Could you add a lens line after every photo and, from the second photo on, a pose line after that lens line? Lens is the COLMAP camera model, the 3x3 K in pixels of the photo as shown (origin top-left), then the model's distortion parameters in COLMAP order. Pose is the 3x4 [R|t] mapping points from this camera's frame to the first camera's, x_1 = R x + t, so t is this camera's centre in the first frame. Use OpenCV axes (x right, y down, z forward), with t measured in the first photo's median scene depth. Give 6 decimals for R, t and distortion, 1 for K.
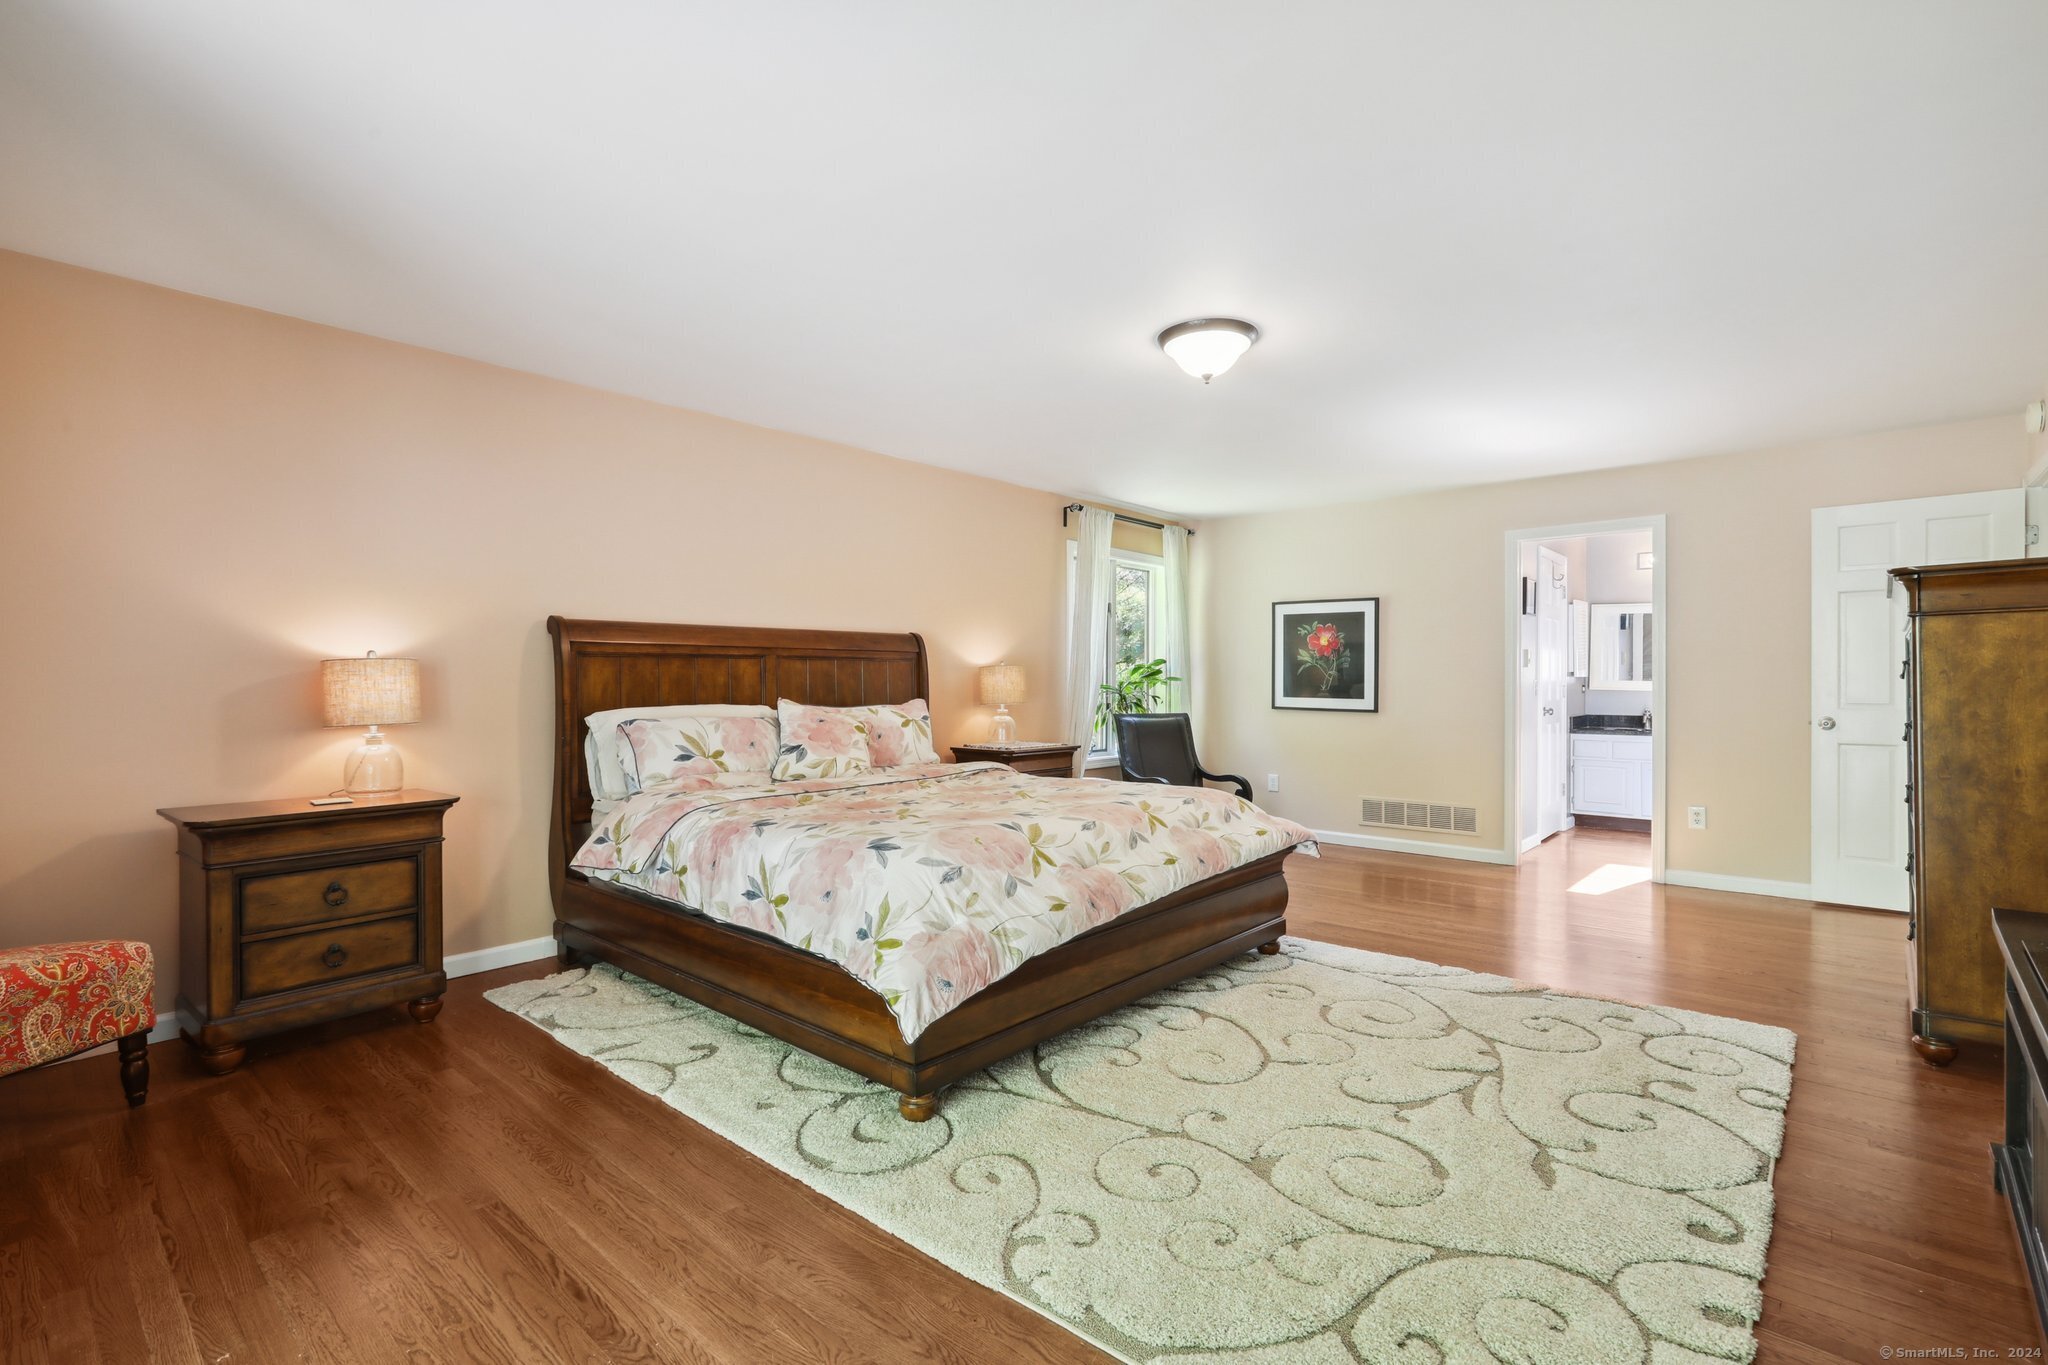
lens RADIAL K [[959.6, 0, 1024.0], [0, 959.6, 682.5], [0, 0, 1]] dist [0.003063, 0.000260]
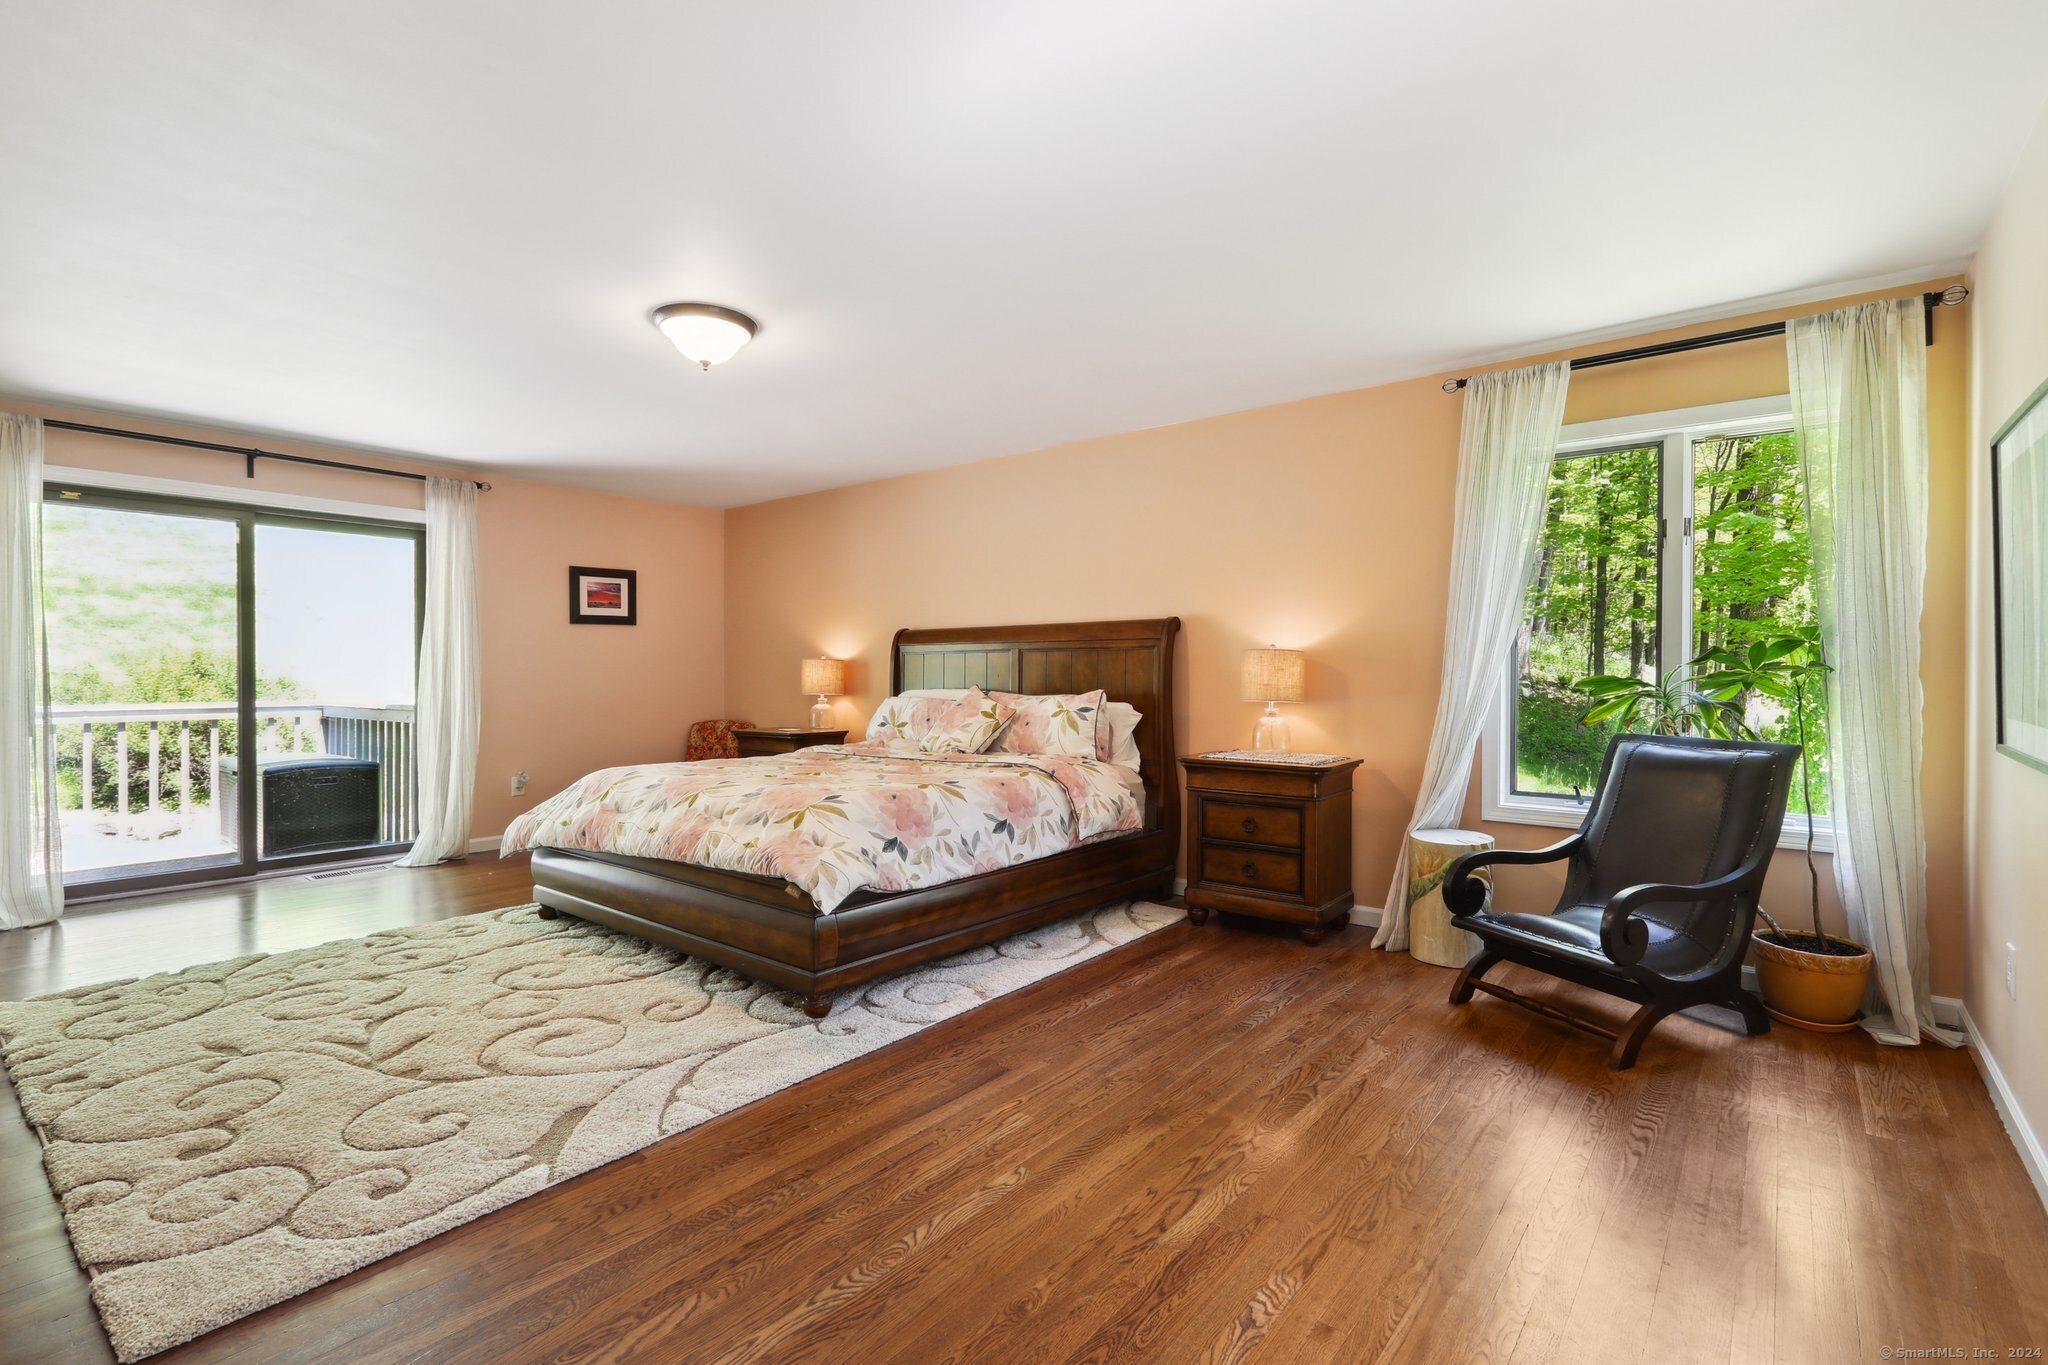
lens RADIAL K [[921.4, 0, 1024.0], [0, 921.4, 682.5], [0, 0, 1]] dist [-0.000161, 0.000015]
pose [[0.041414, 0.015979, -0.999014, 1.178723], [-0.001174, 0.999872, 0.015944, -0.006595], [0.999141, 0.000513, 0.041428, 1.314344]]
